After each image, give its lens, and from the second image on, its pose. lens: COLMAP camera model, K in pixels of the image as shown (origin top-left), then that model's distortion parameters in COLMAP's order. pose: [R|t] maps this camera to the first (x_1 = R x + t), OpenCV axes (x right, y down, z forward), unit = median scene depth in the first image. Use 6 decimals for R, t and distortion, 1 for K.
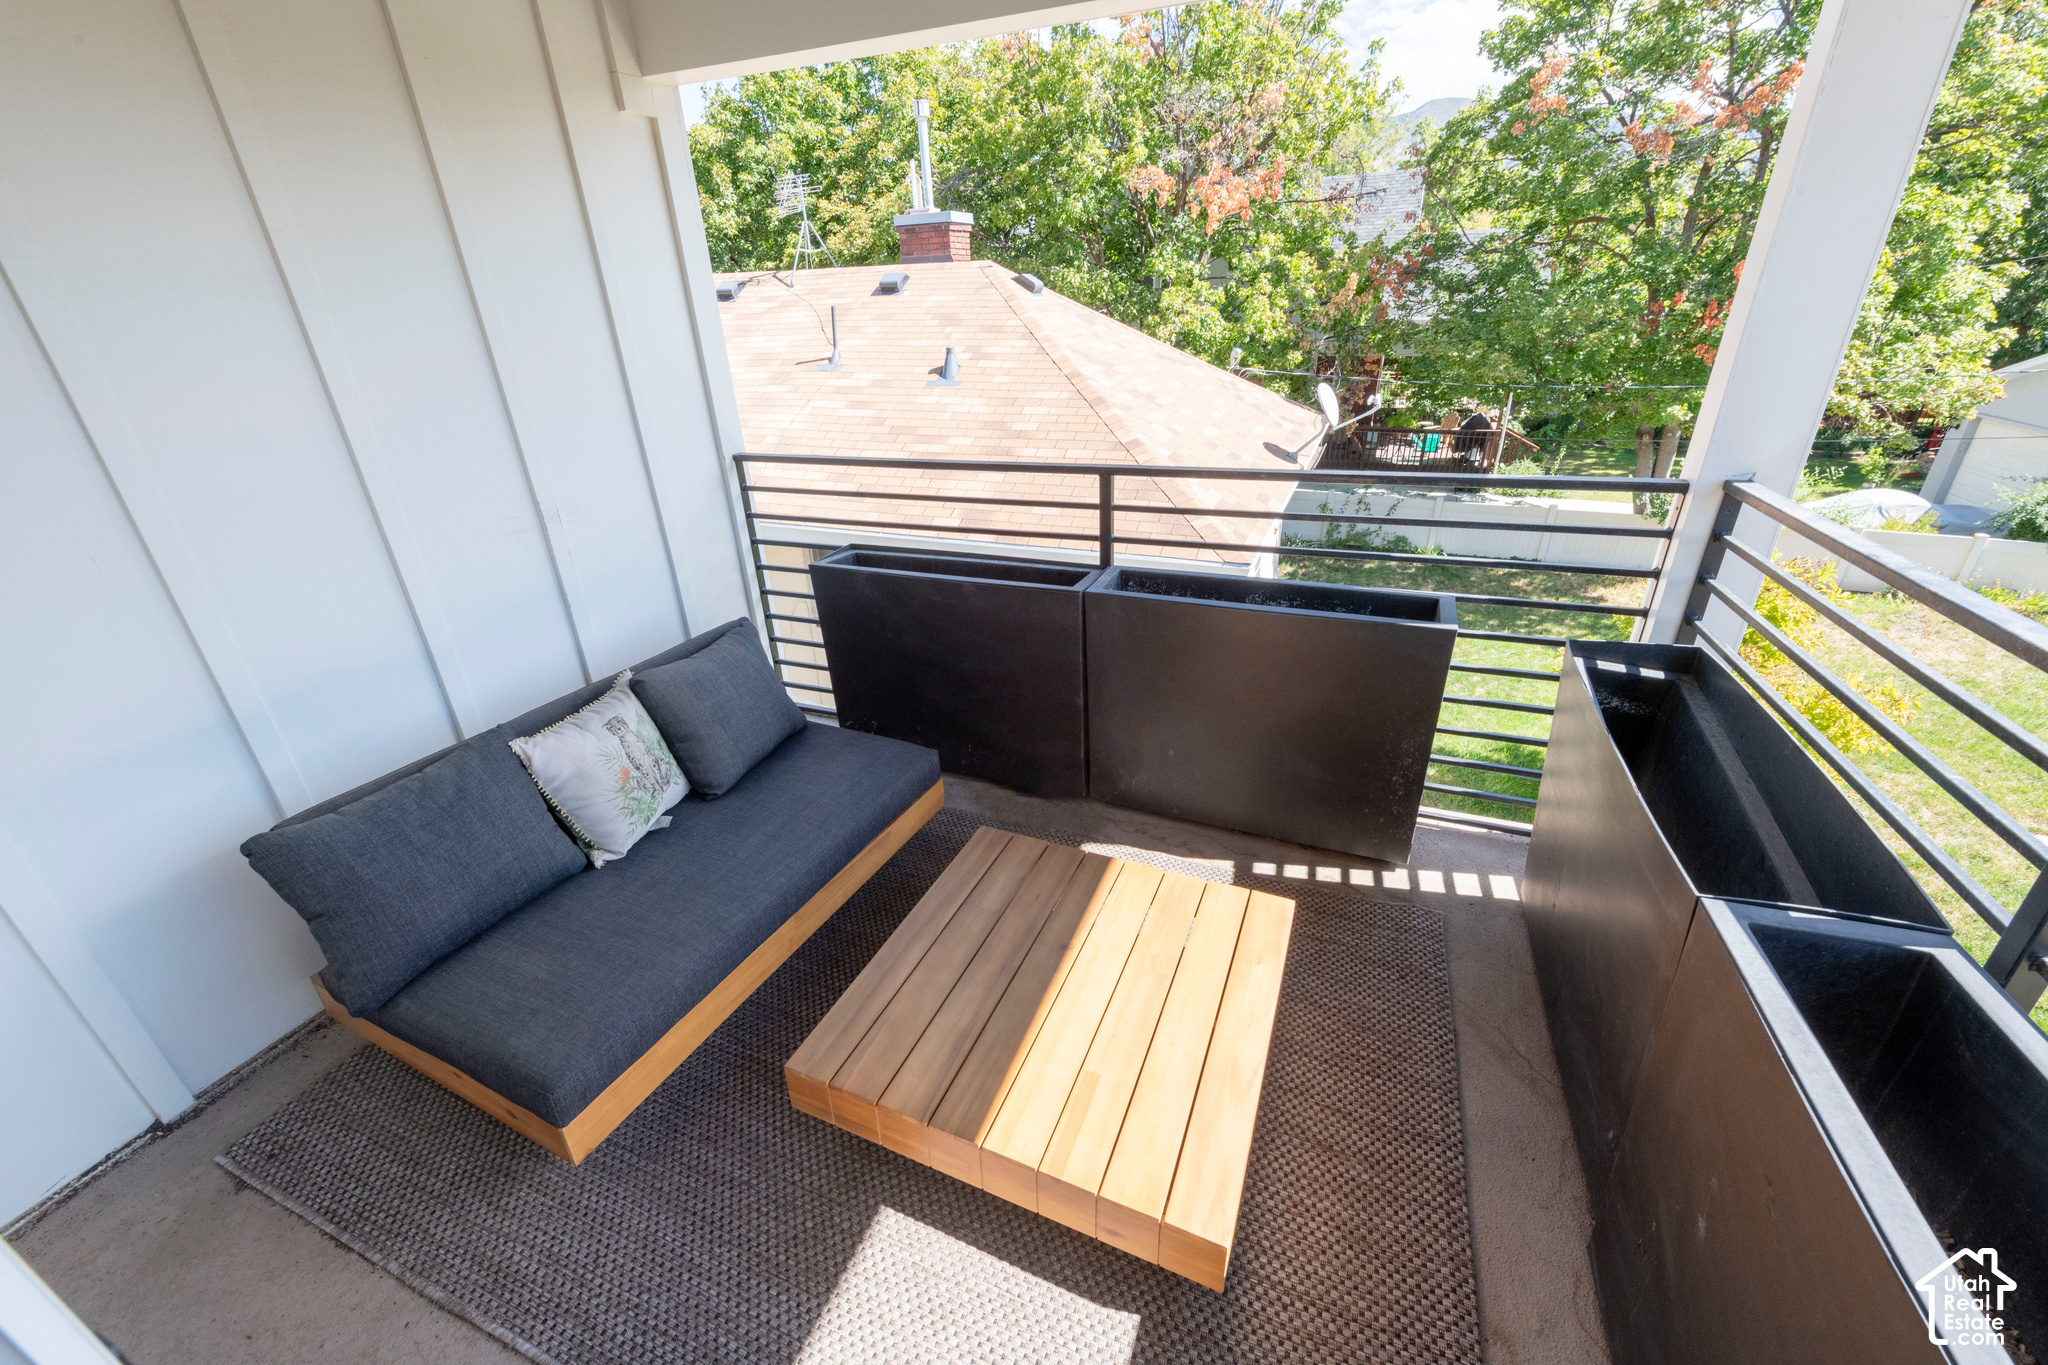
lens RADIAL K [[810.6, 0, 1026.2], [0, 810.6, 669.8], [0, 0, 1]] dist [0.011576, -0.000487]
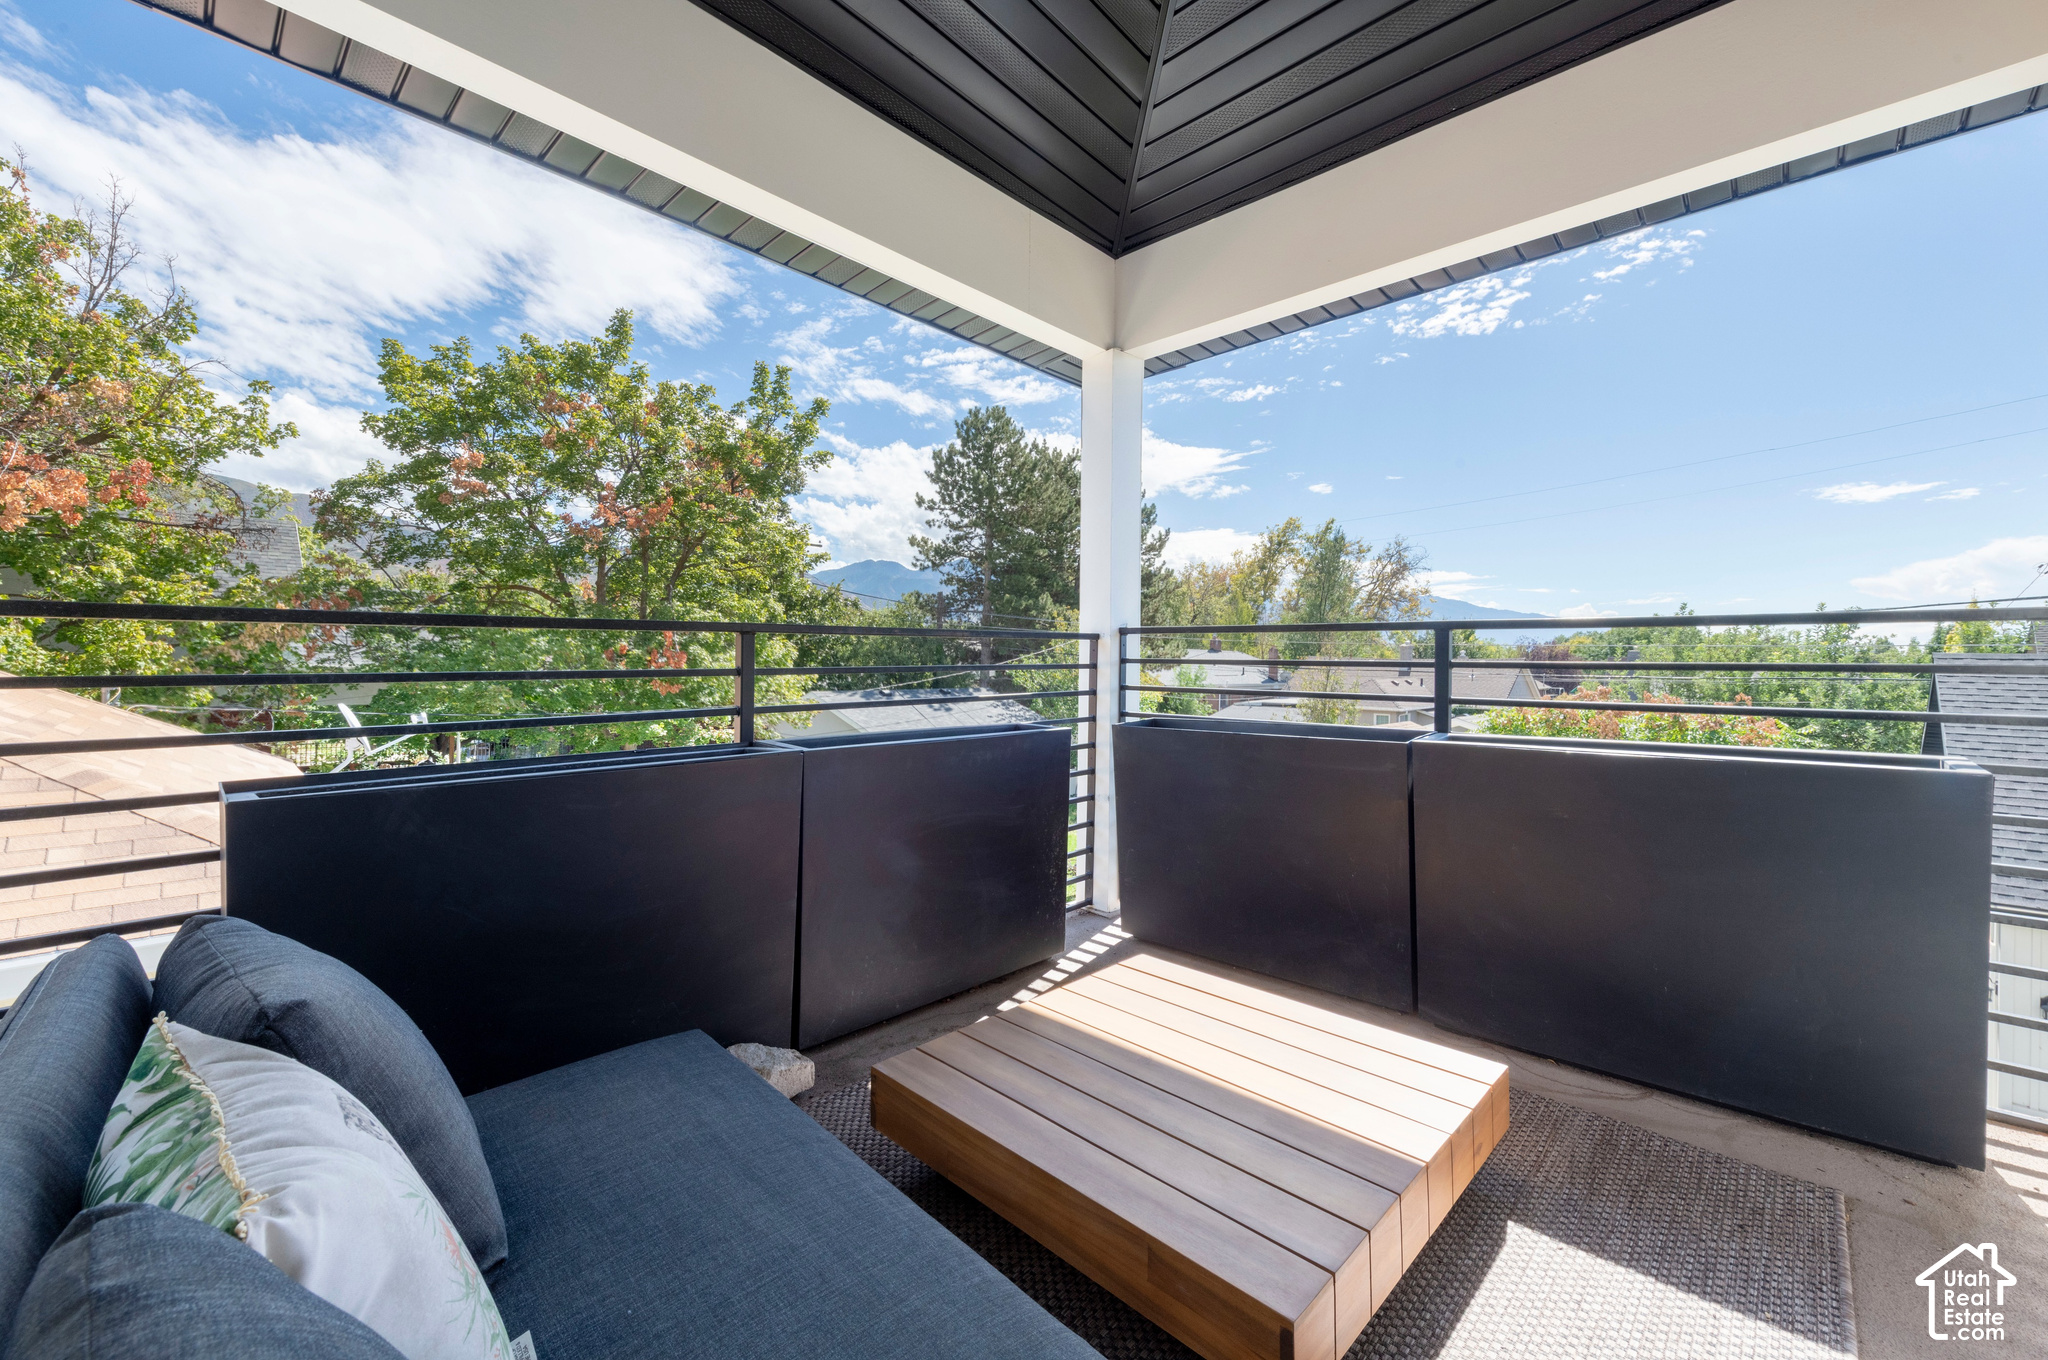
lens RADIAL K [[810.6, 0, 1026.2], [0, 810.6, 667.3], [0, 0, 1]] dist [0.011576, -0.000487]
pose [[0.365940, 0.030104, 0.930152, -0.098130], [0.368266, 0.913209, -0.174439, 0.008397], [-0.854675, 0.406377, 0.323093, 0.080200]]
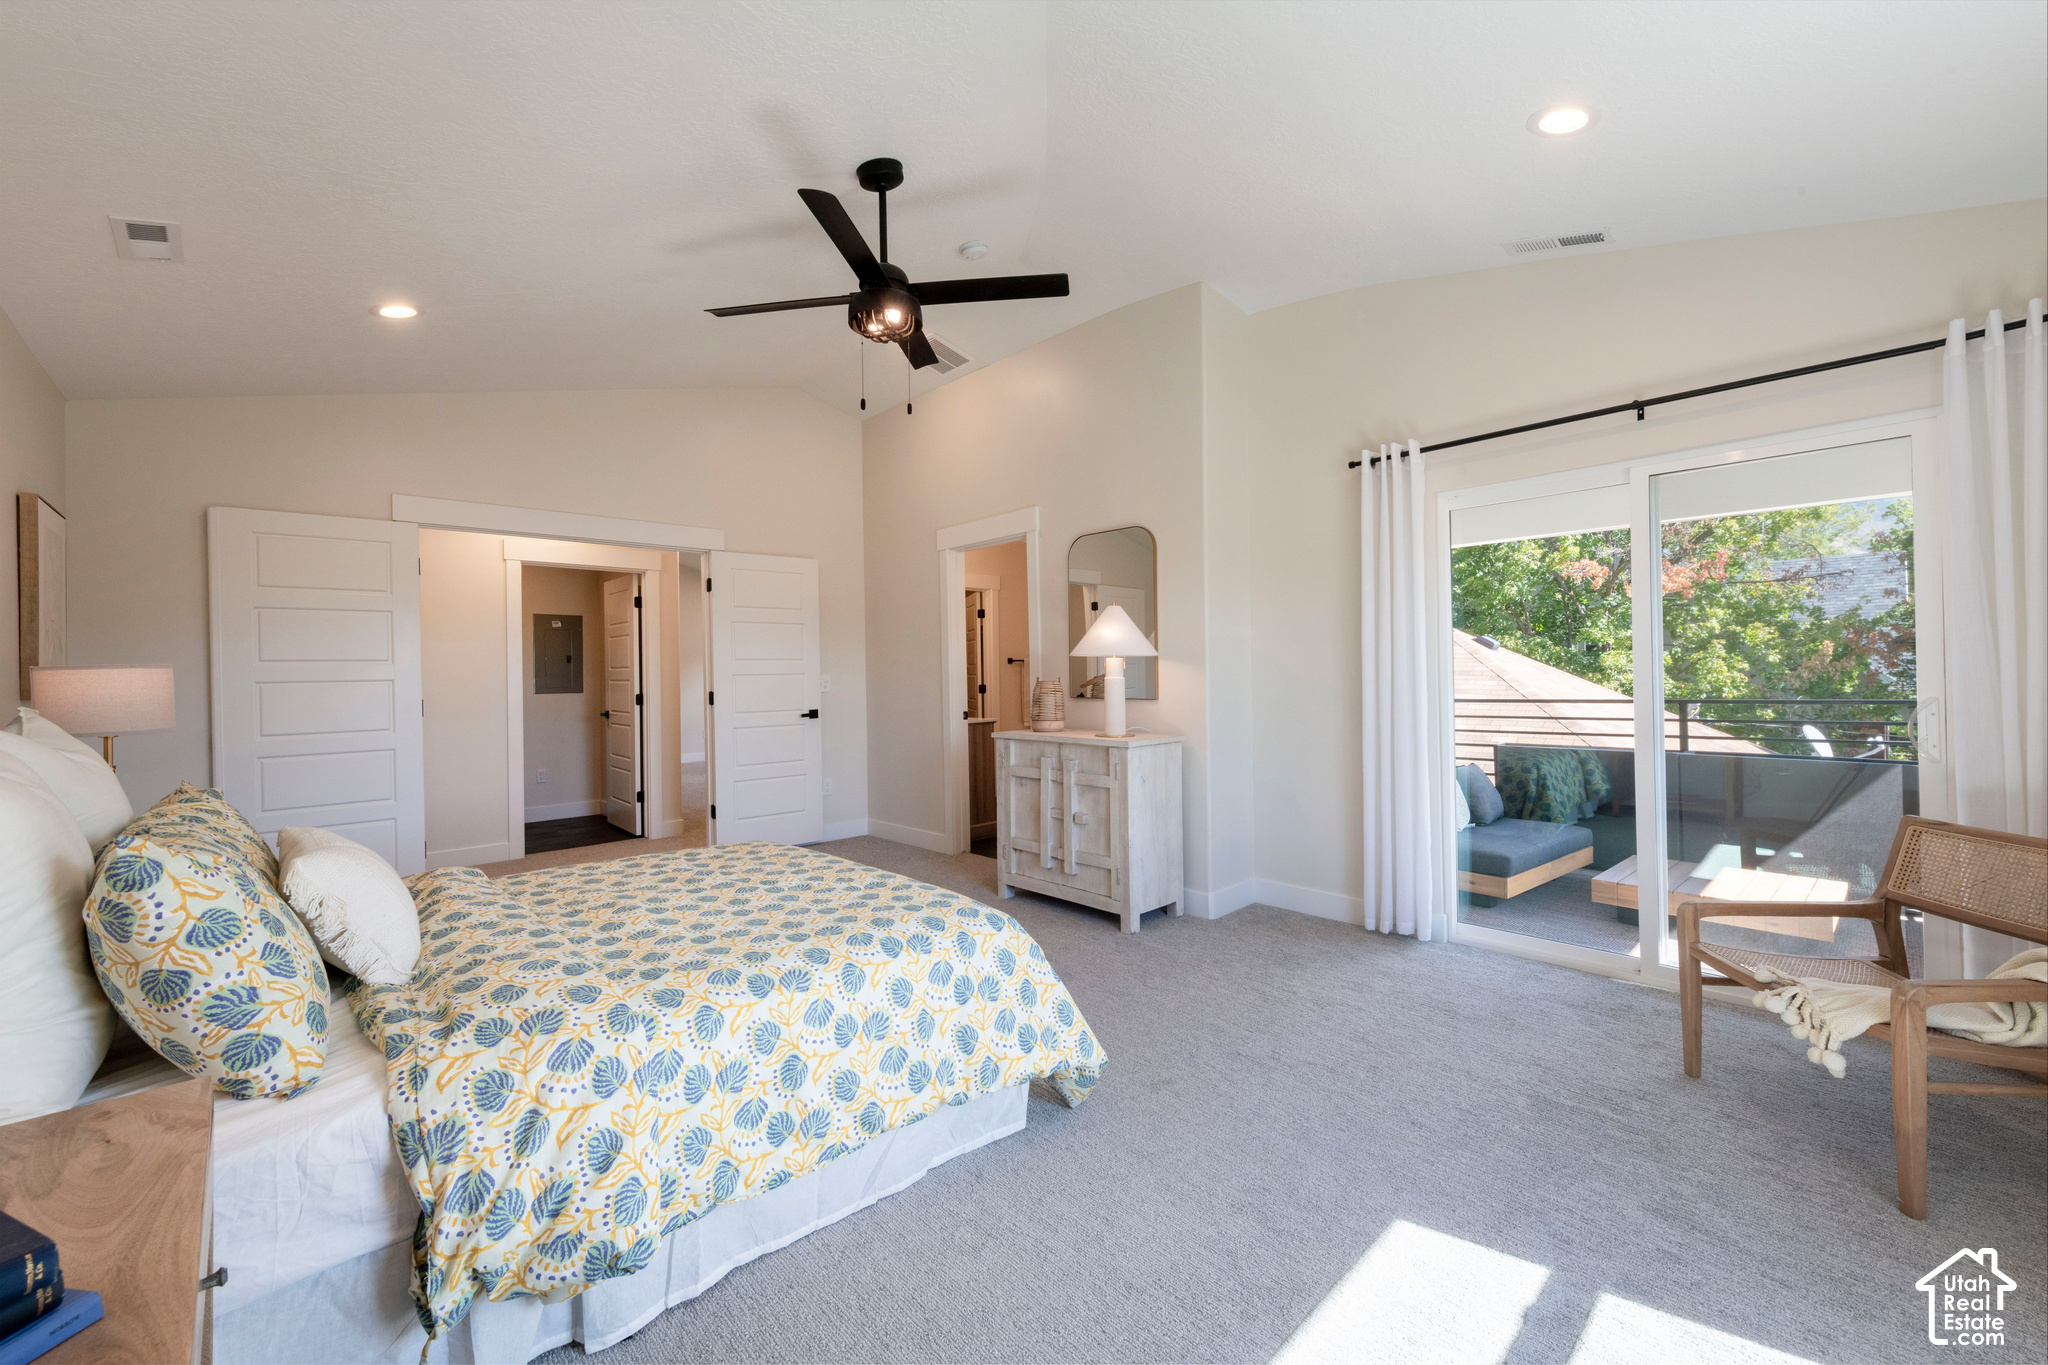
lens RADIAL K [[810.6, 0, 1026.2], [0, 810.6, 669.8], [0, 0, 1]] dist [0.011576, -0.000487]
pose [[0.910959, 0.020331, -0.411996, -0.090122], [-0.189203, 0.908118, -0.373530, 0.121496], [0.366546, 0.418221, 0.831105, -0.211941]]
